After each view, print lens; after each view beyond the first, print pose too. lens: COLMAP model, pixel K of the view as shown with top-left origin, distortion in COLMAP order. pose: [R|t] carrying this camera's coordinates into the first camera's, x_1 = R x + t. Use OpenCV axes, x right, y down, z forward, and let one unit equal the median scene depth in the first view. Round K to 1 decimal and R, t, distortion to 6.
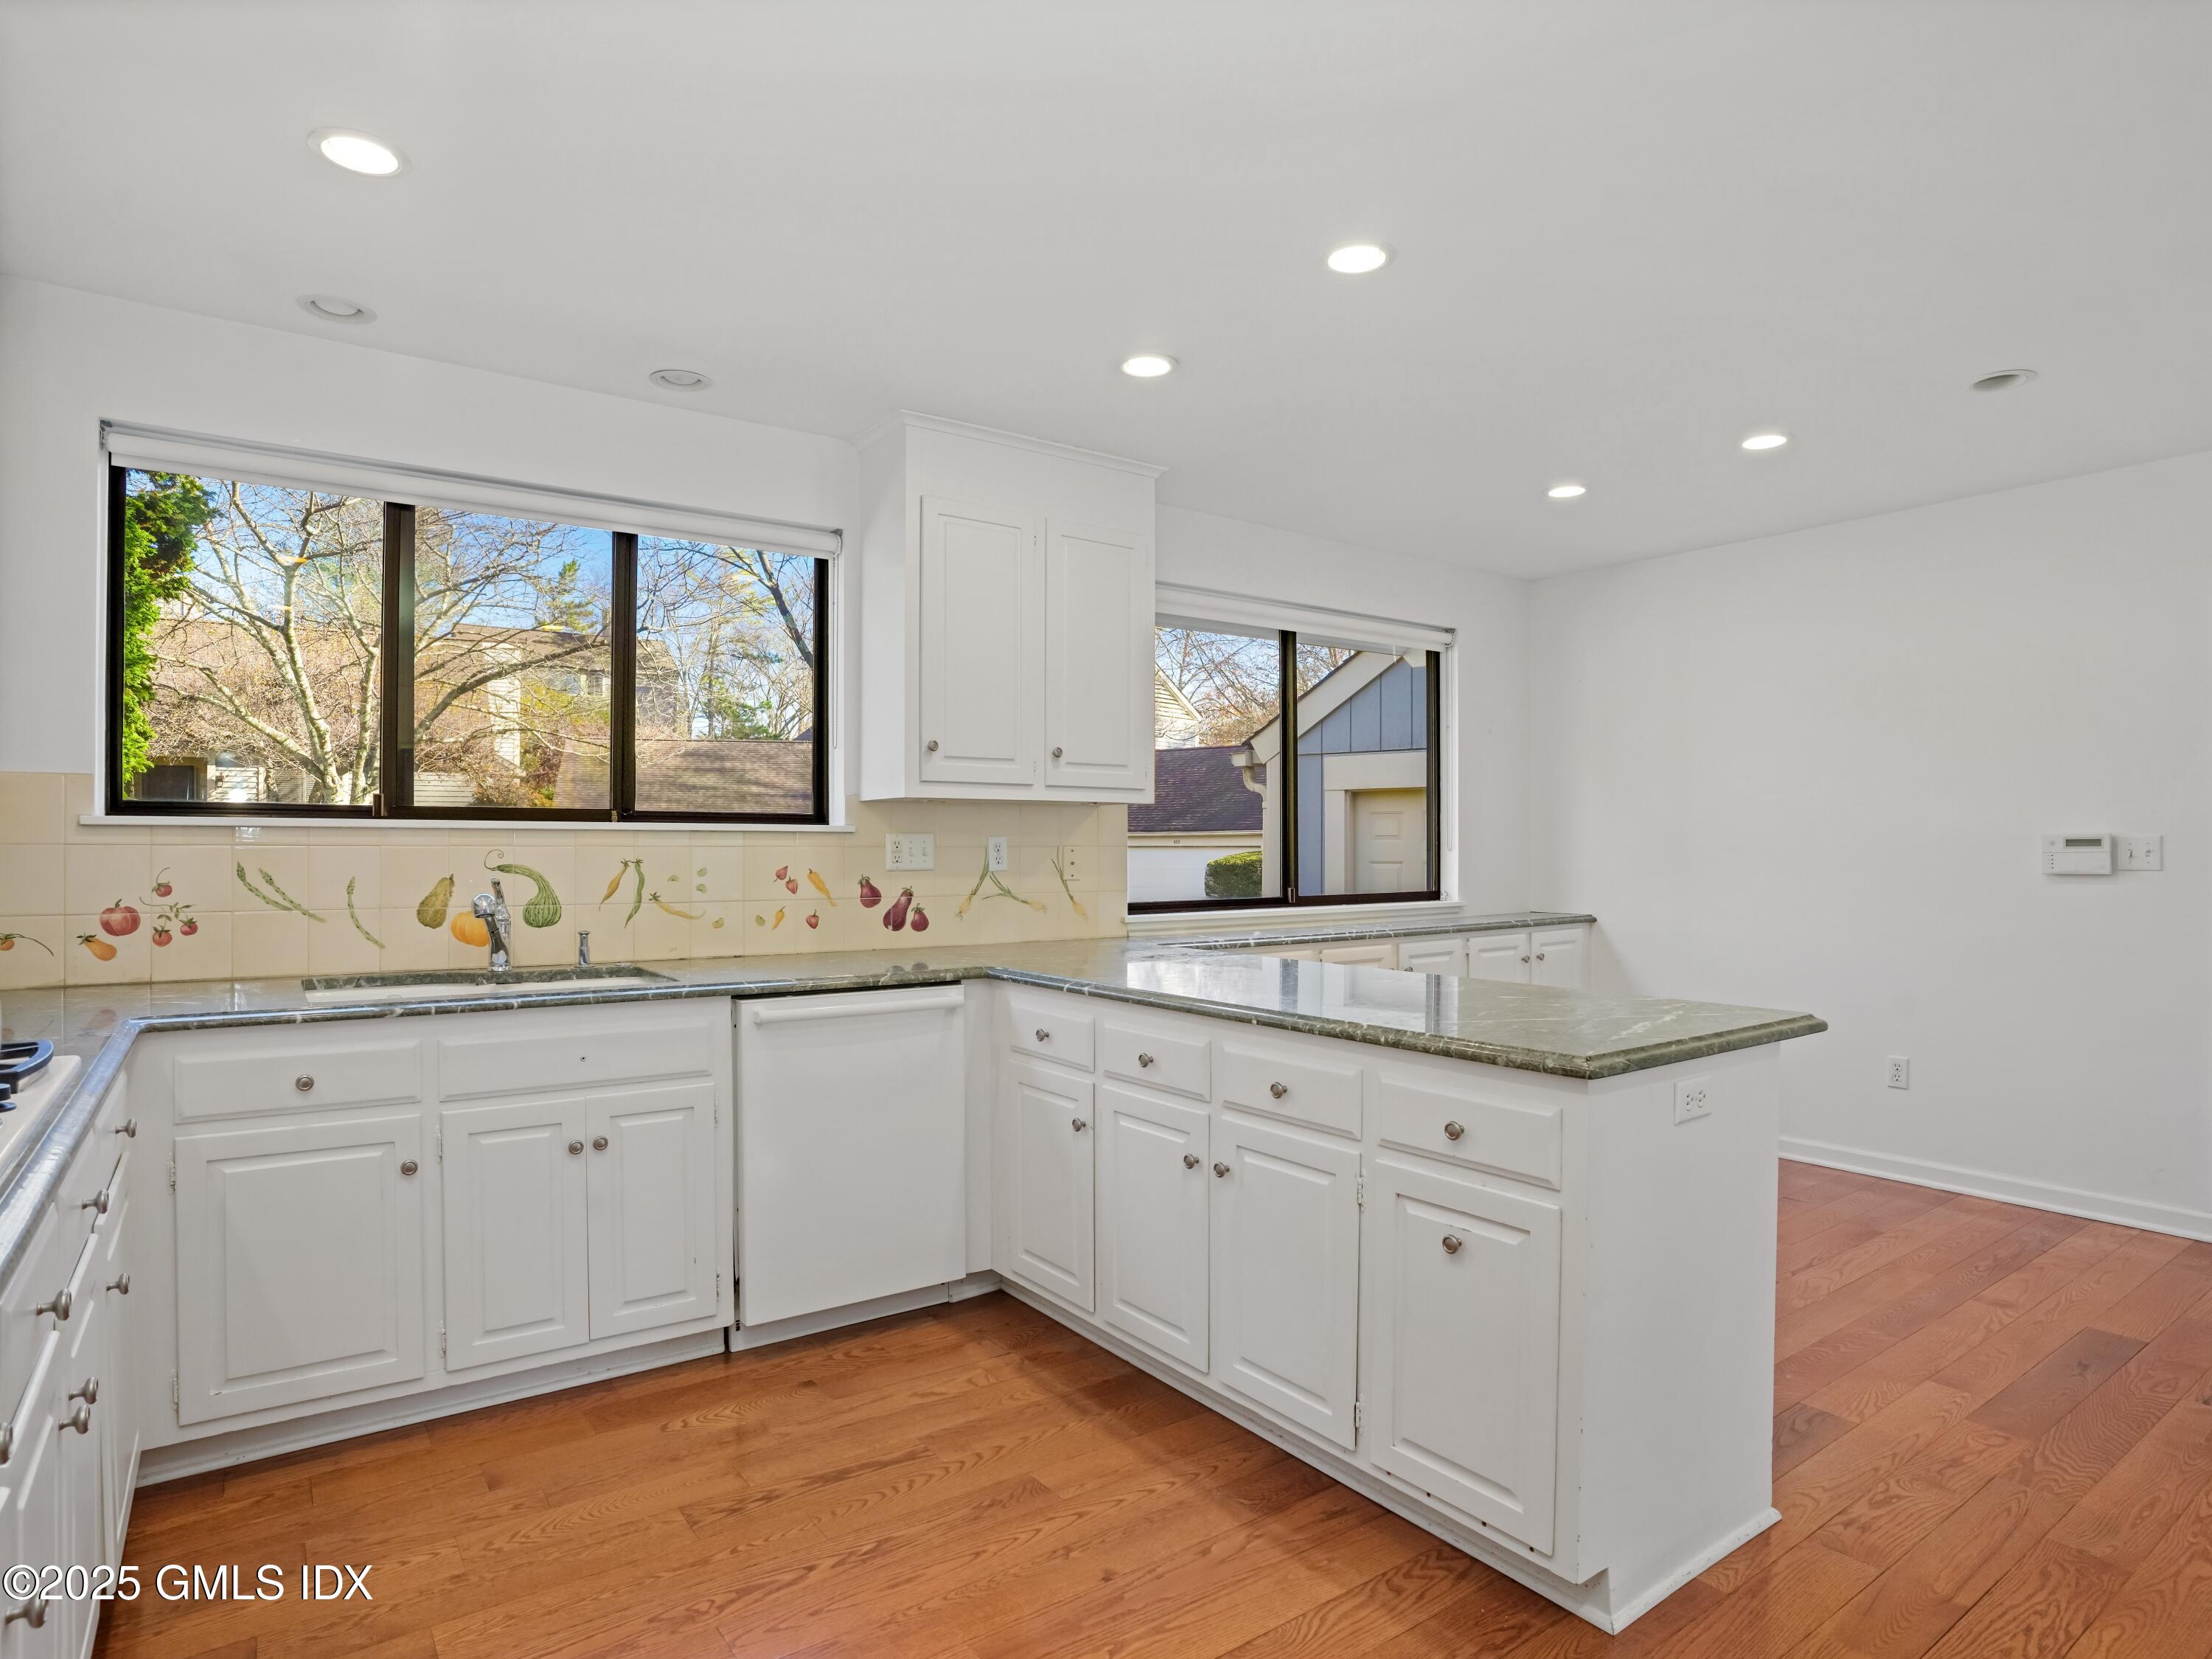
lens RADIAL K [[1211.0, 0, 1111.0], [0, 1211.0, 838.4], [0, 0, 1]] dist [-0.025168, 0.005156]
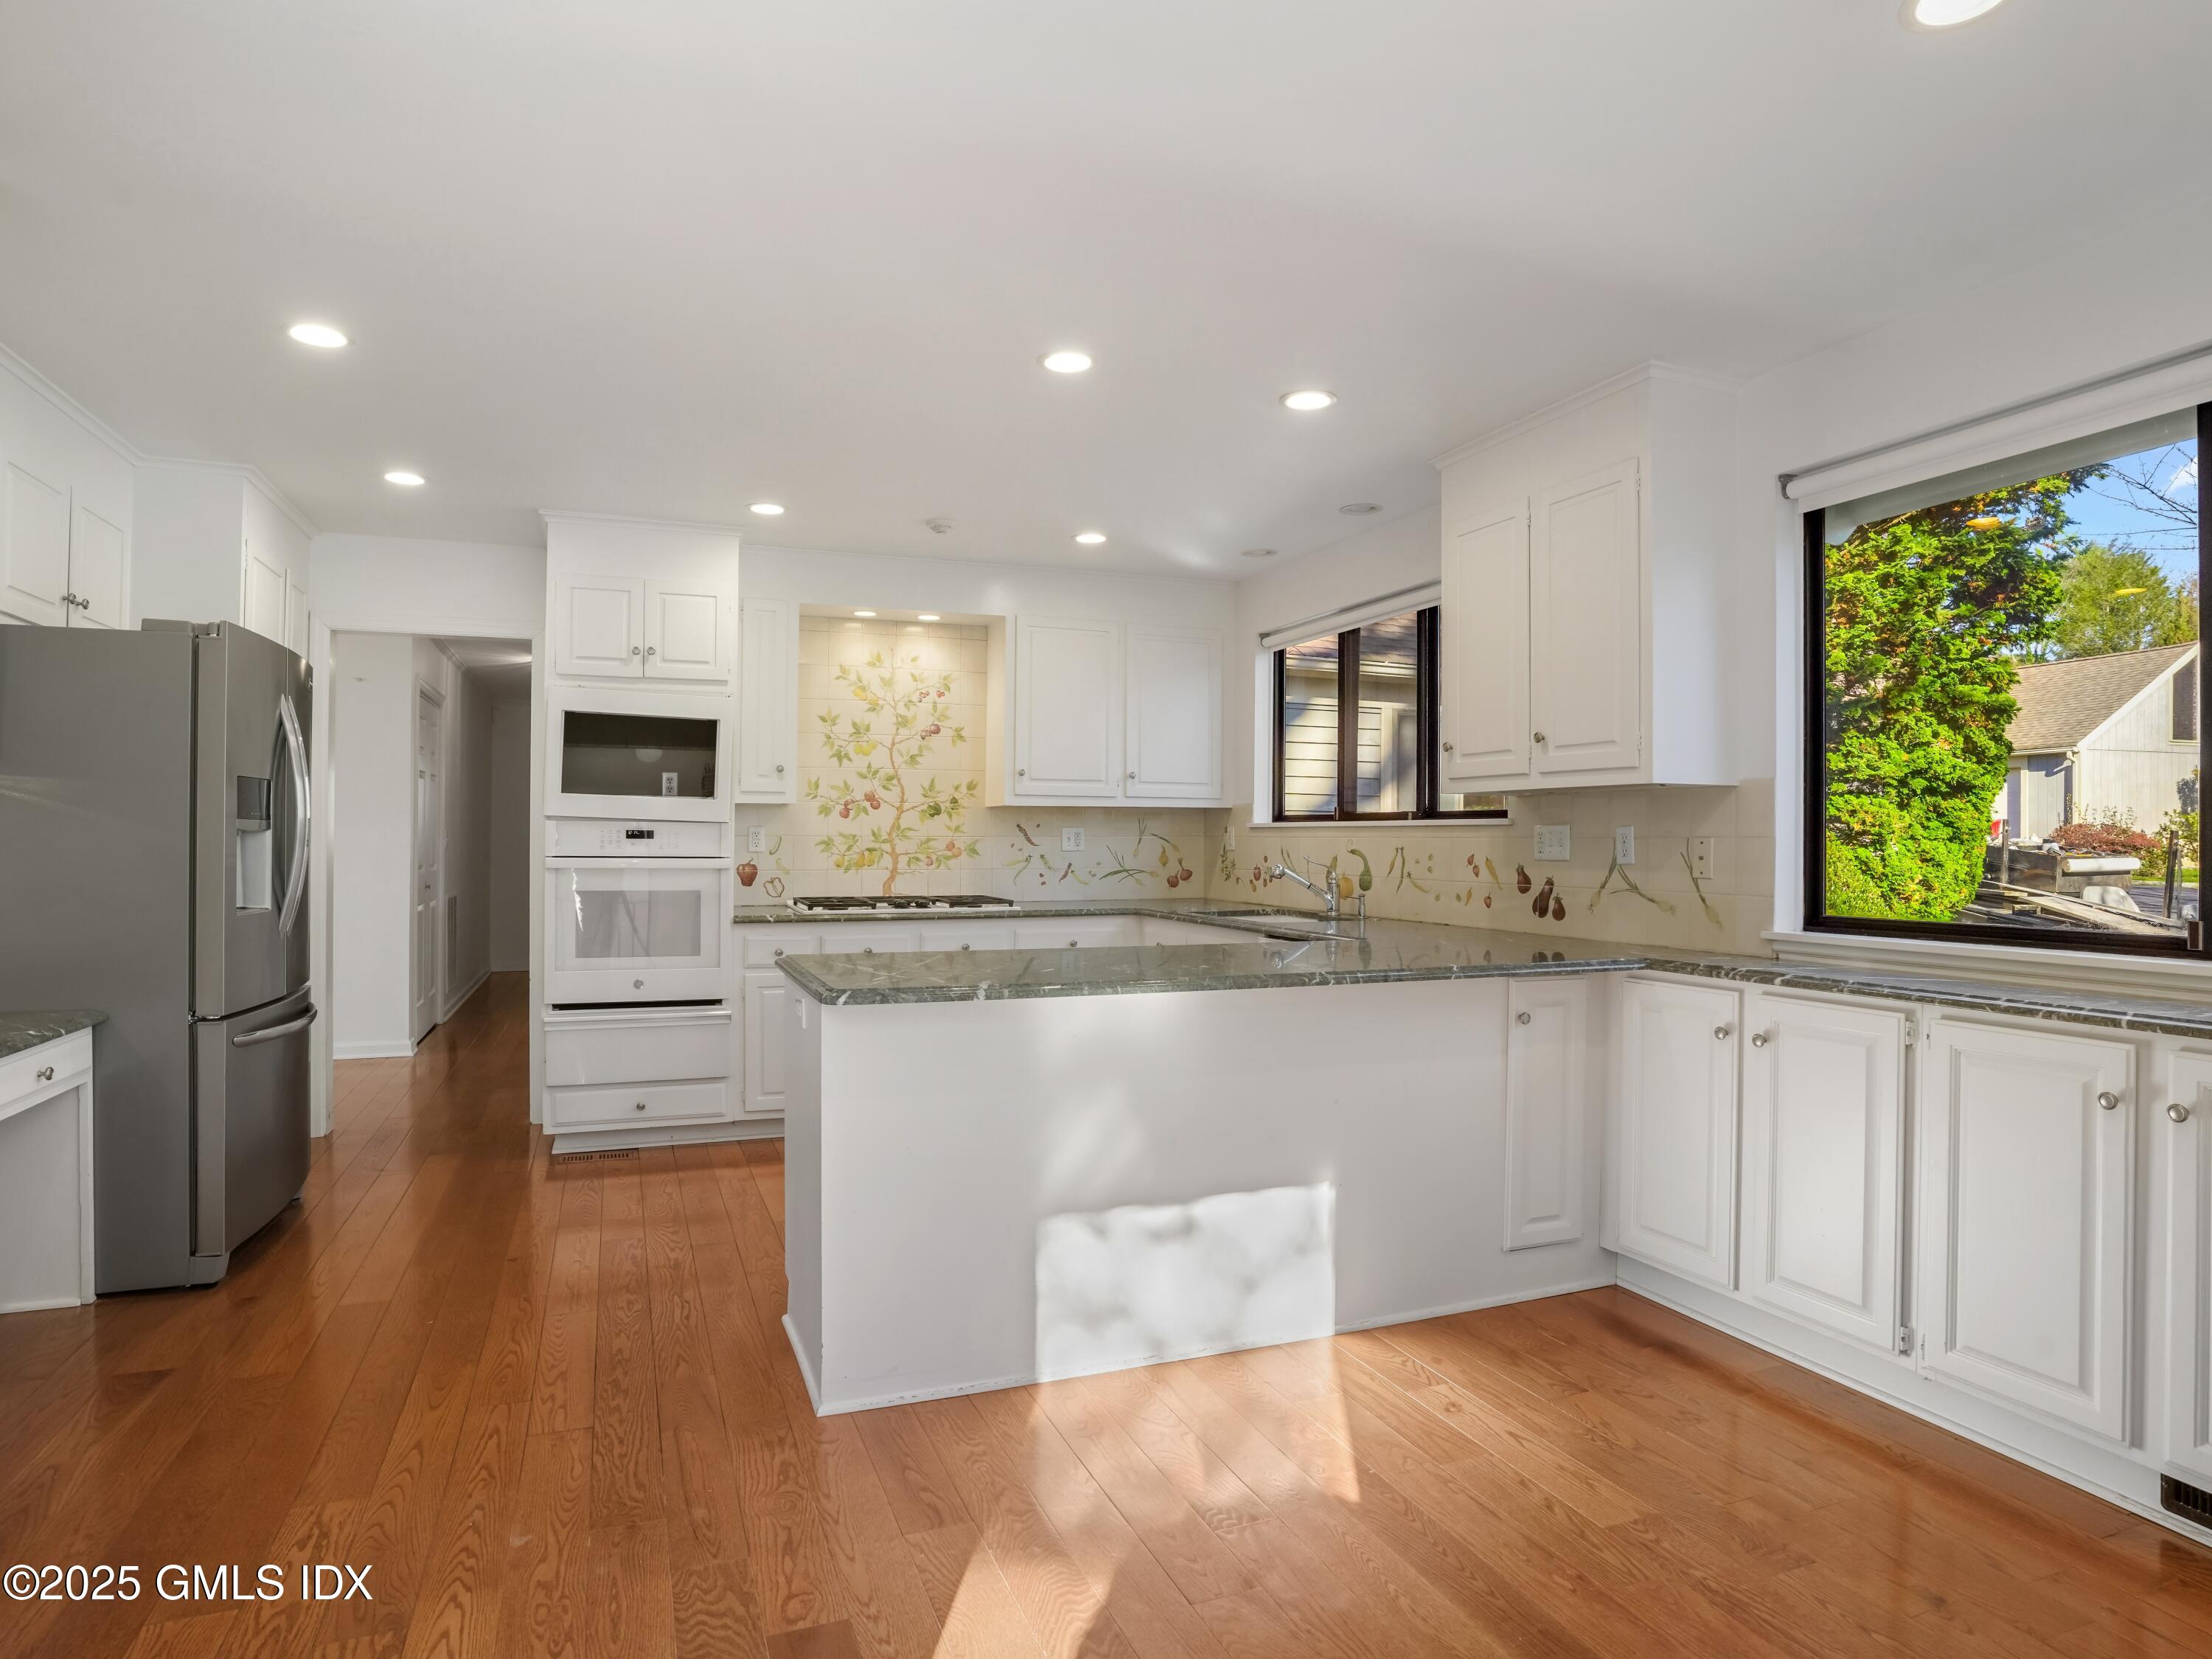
lens RADIAL K [[1211.0, 0, 1107.1], [0, 1211.0, 837.2], [0, 0, 1]] dist [-0.025168, 0.005156]
pose [[-0.242967, 0.001344, -0.970034, 0.968029], [0.013122, 0.999912, -0.001901, 0.003959], [0.969946, -0.013190, -0.242963, 0.929464]]
